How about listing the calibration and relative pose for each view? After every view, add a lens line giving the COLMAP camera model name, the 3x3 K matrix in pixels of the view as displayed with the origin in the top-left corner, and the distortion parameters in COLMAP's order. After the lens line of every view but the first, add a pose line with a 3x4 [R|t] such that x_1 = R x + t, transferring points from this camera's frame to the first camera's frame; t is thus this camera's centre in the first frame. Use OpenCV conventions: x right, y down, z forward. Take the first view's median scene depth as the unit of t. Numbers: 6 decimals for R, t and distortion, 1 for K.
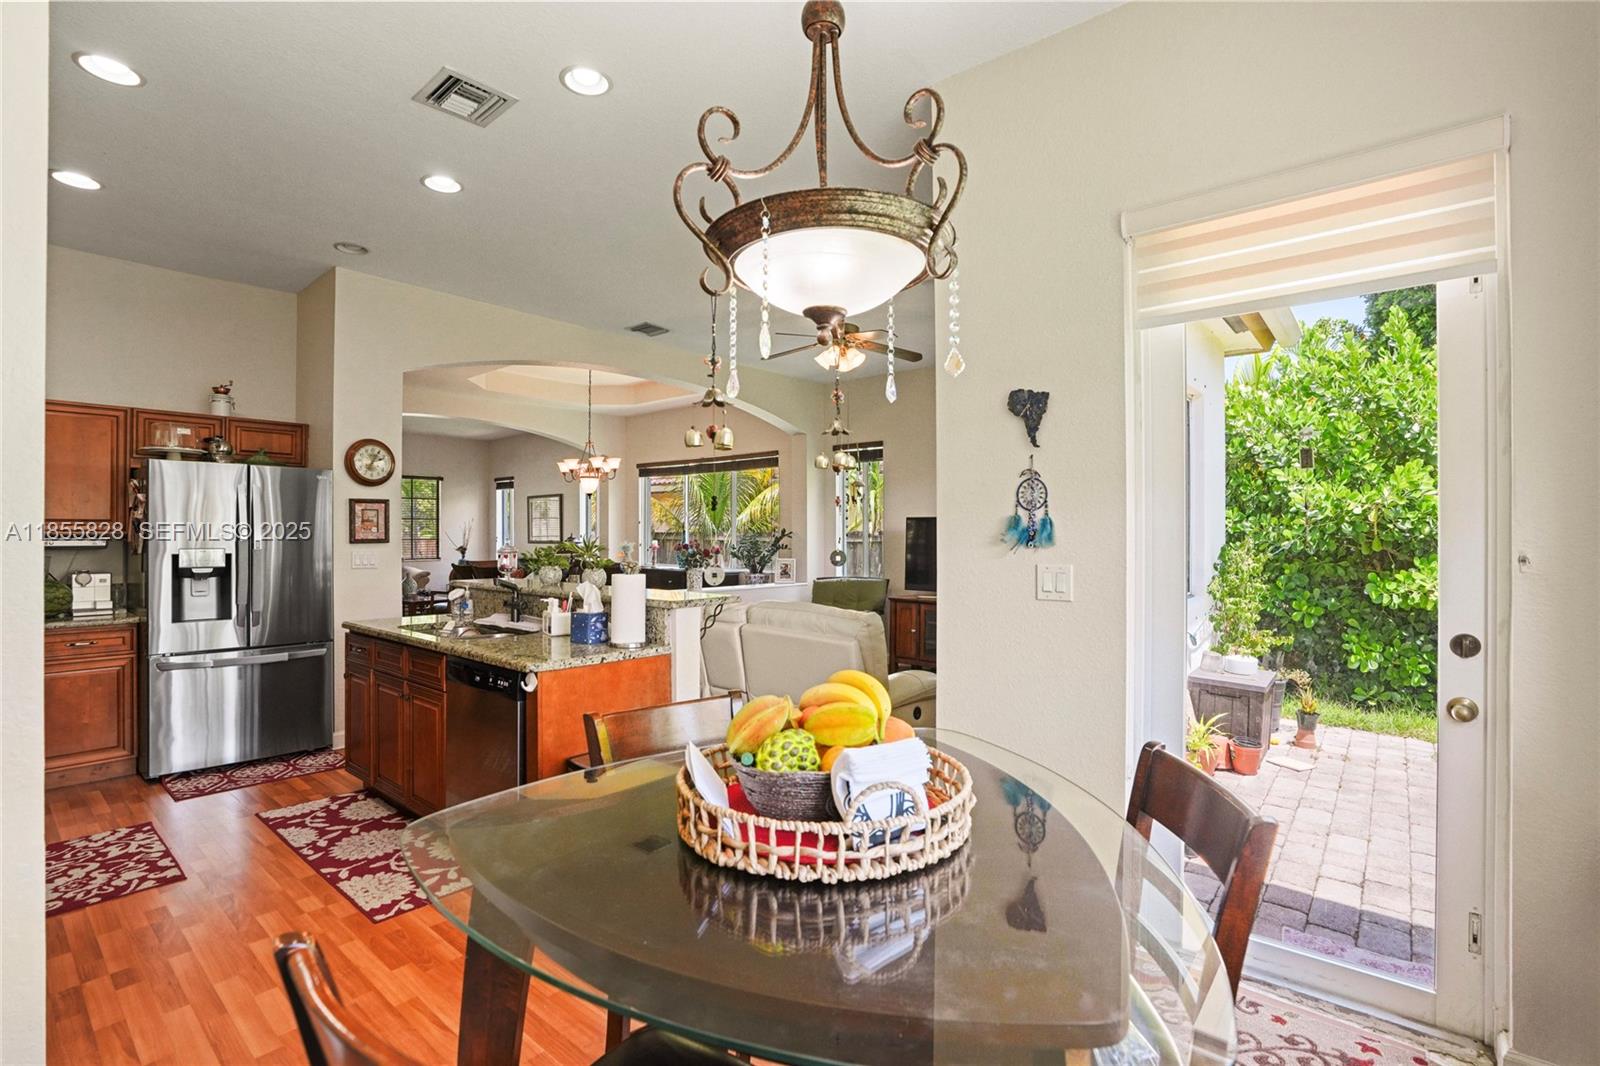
lens RADIAL K [[752.8, 0, 814.7], [0, 752.8, 529.8], [0, 0, 1]] dist [-0.061382, 0.020053]
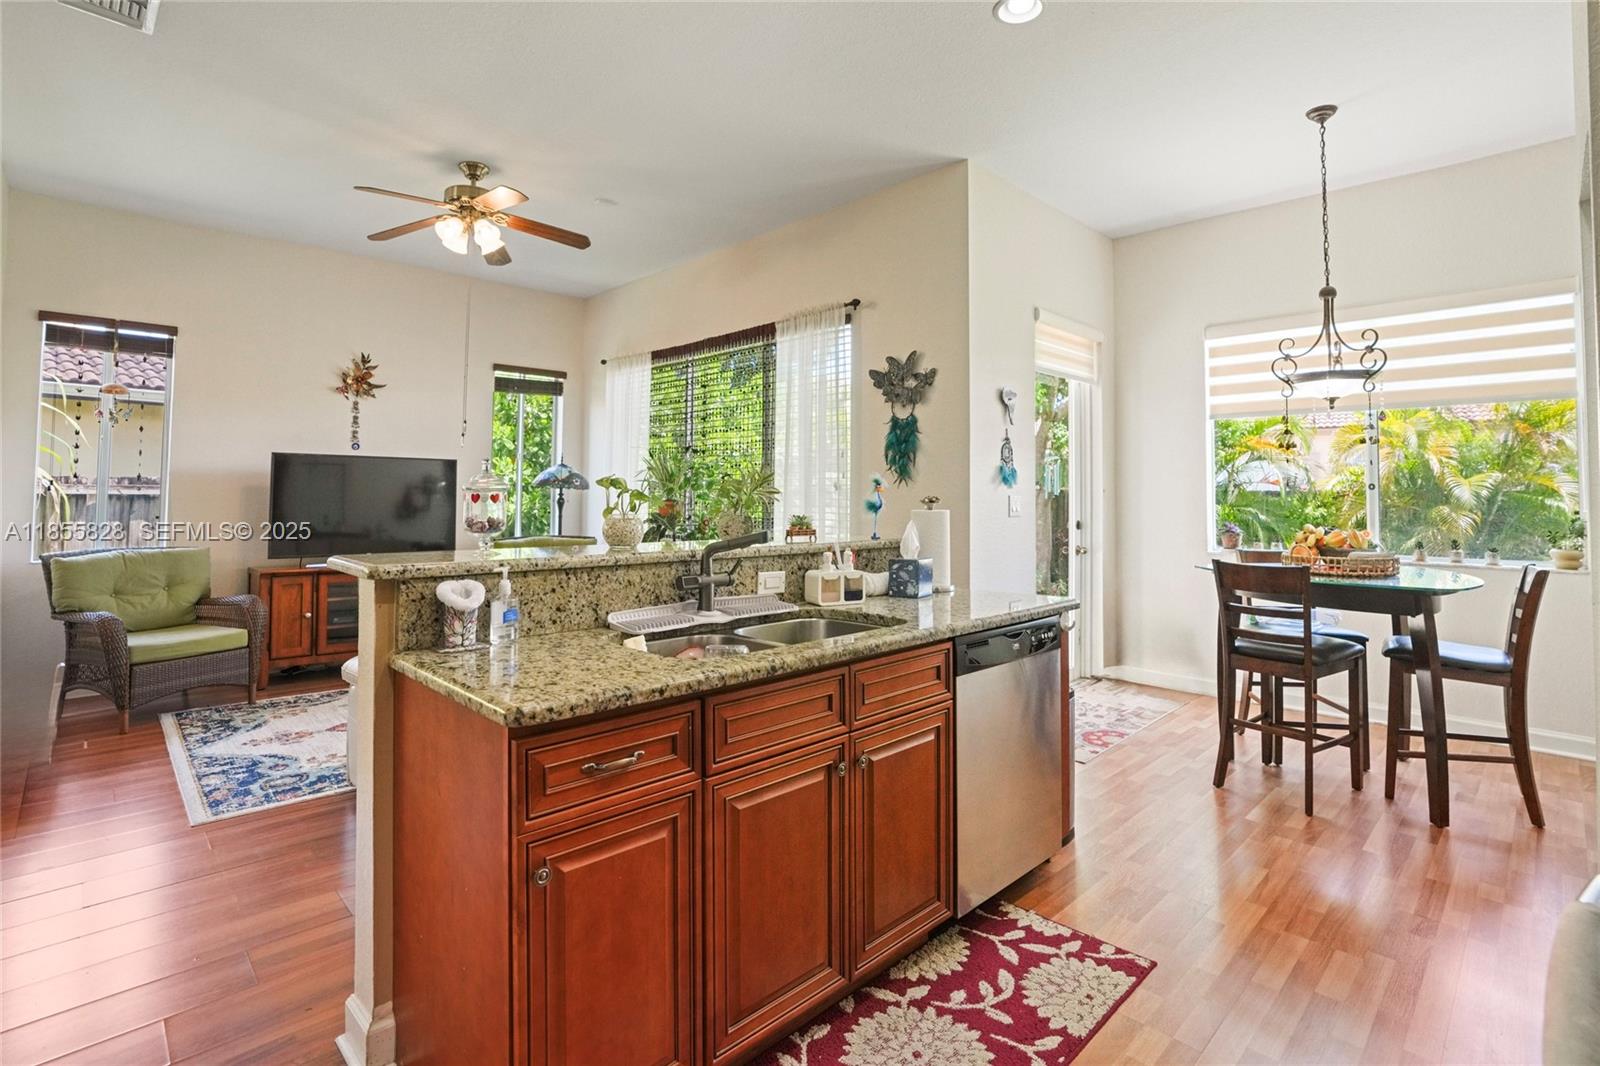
lens RADIAL K [[752.8, 0, 805.7], [0, 752.8, 487.2], [0, 0, 1]] dist [-0.061382, 0.020053]
pose [[0.102068, 0.009670, 0.994730, -0.814699], [-0.009133, 0.999920, -0.008784, 0.027458], [-0.994735, -0.008188, 0.102148, 0.747069]]
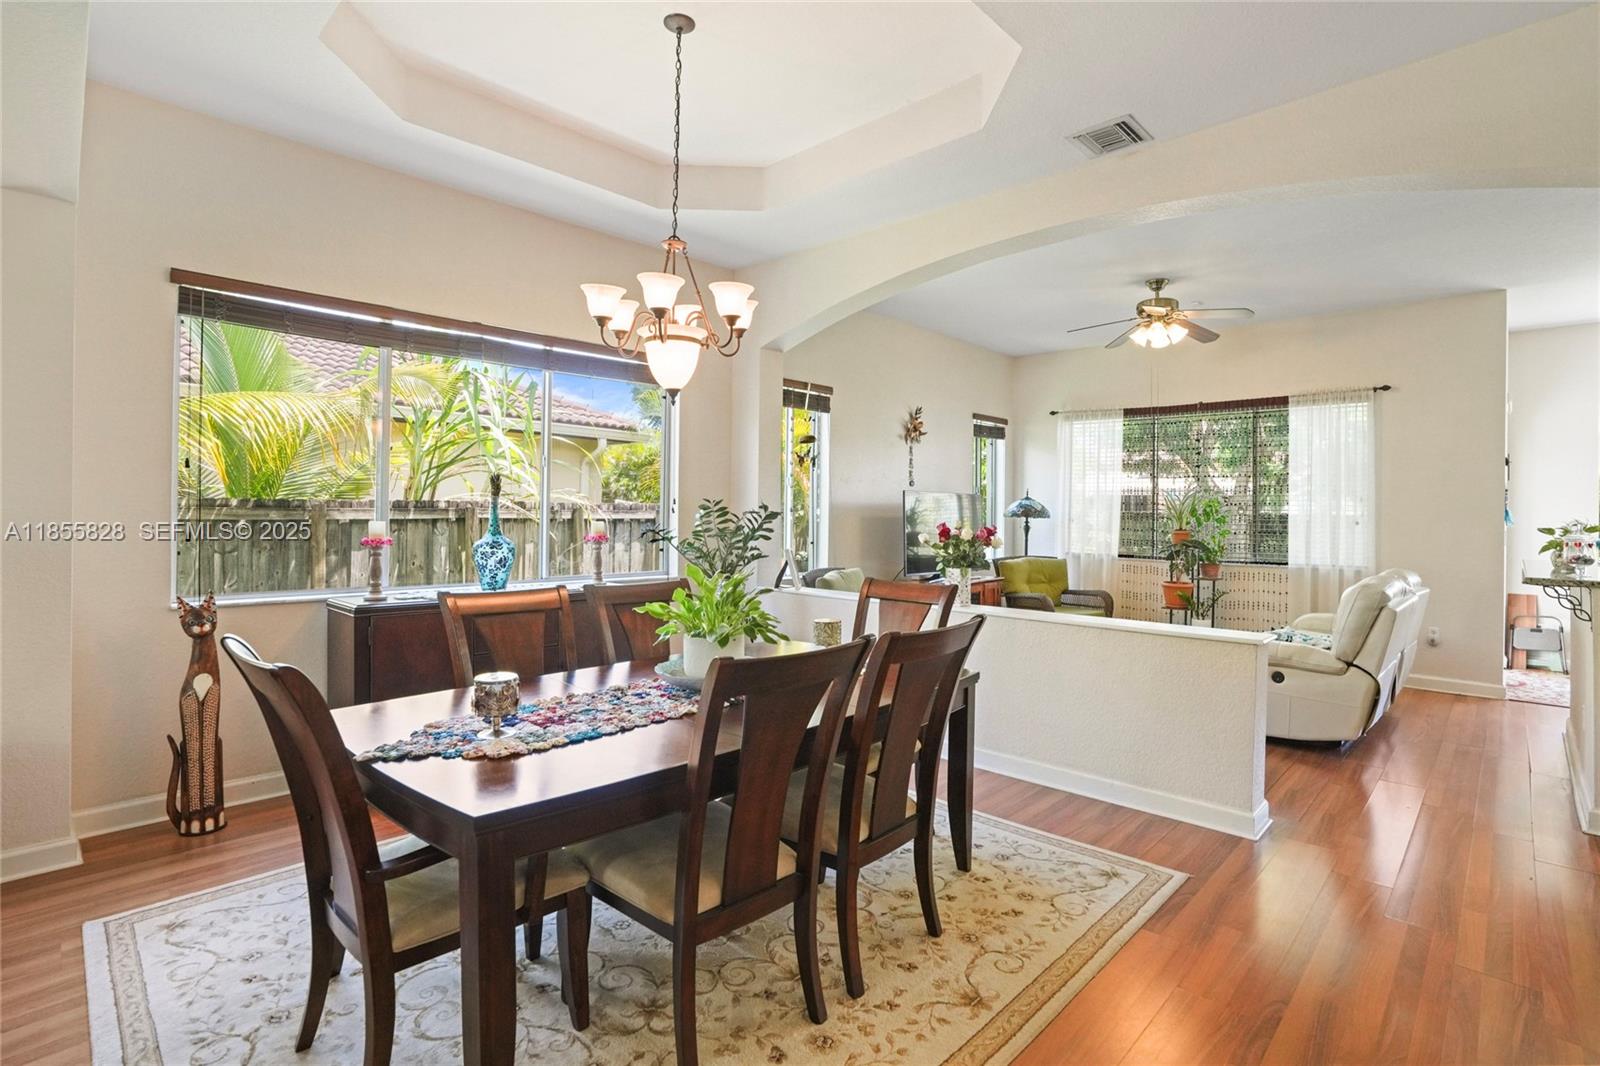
lens RADIAL K [[752.8, 0, 818.8], [0, 752.8, 510.1], [0, 0, 1]] dist [-0.061382, 0.020053]
pose [[0.070595, -0.000718, 0.997505, -1.205386], [-0.018066, 0.999835, 0.001998, 0.009131], [-0.997341, -0.018162, 0.070570, 1.715654]]
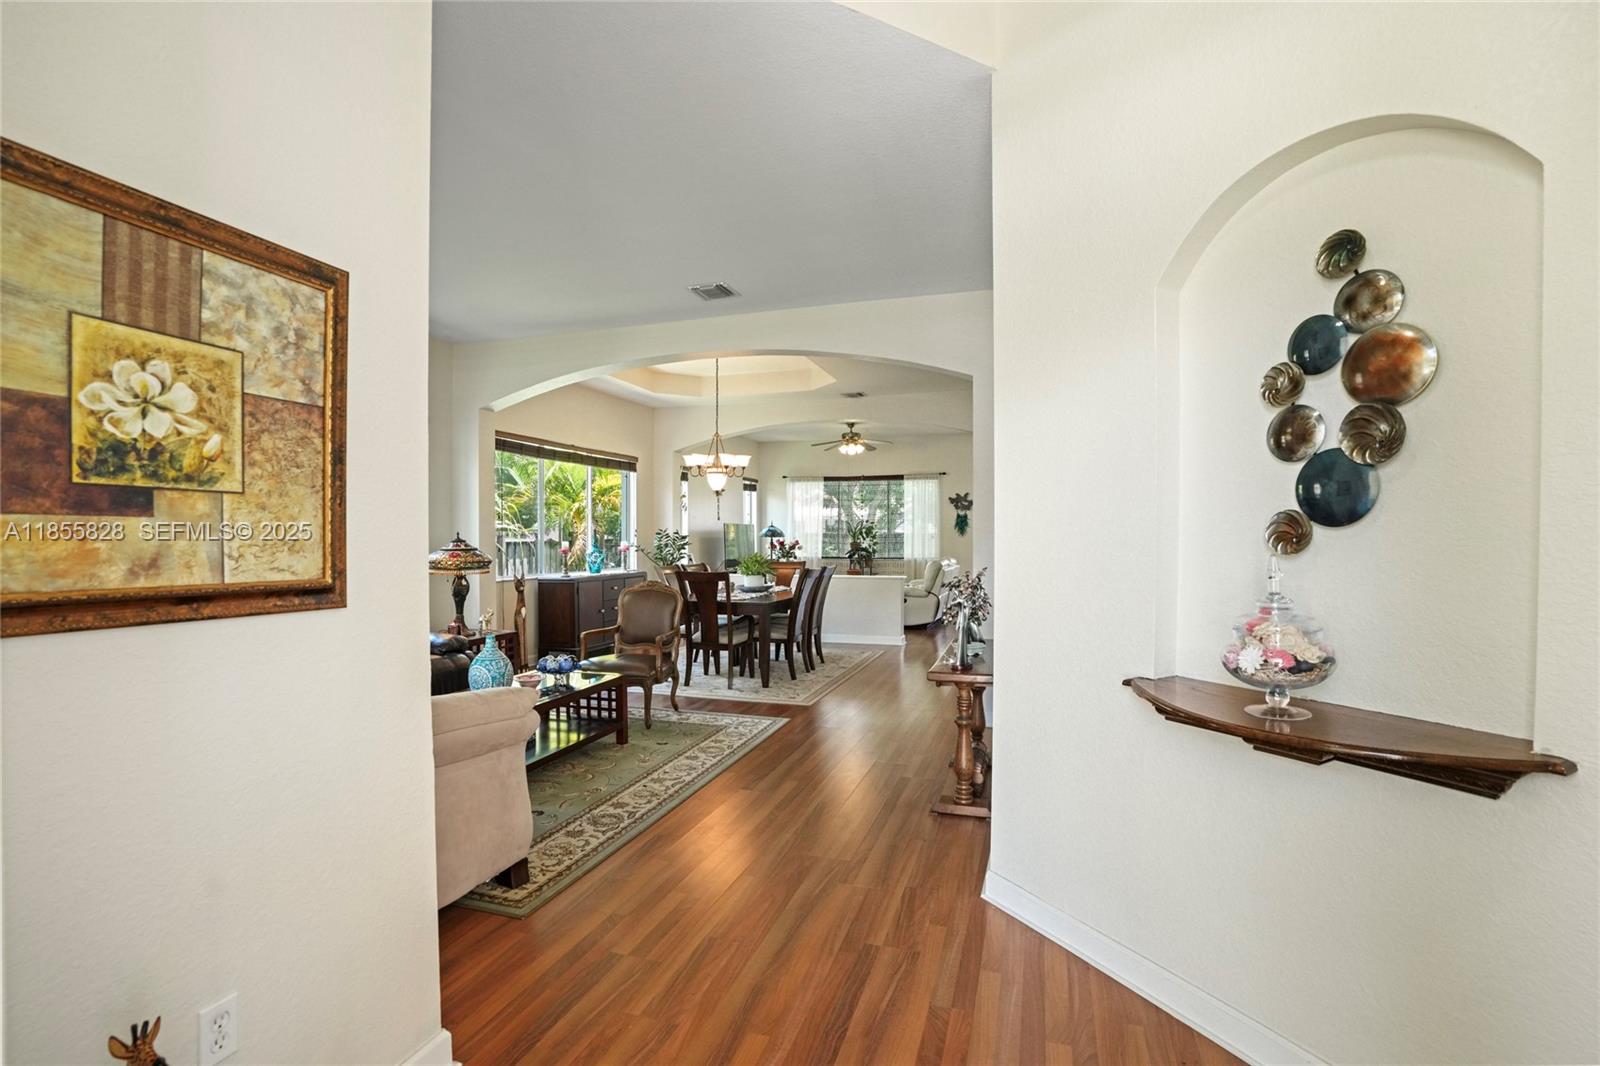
lens RADIAL K [[752.8, 0, 803.5], [0, 752.8, 541.4], [0, 0, 1]] dist [-0.061382, 0.020053]
pose [[-0.376803, -0.009424, 0.926245, -2.298346], [-0.005740, 0.999953, 0.007839, 0.013597], [-0.926276, -0.002363, -0.376839, 2.381764]]
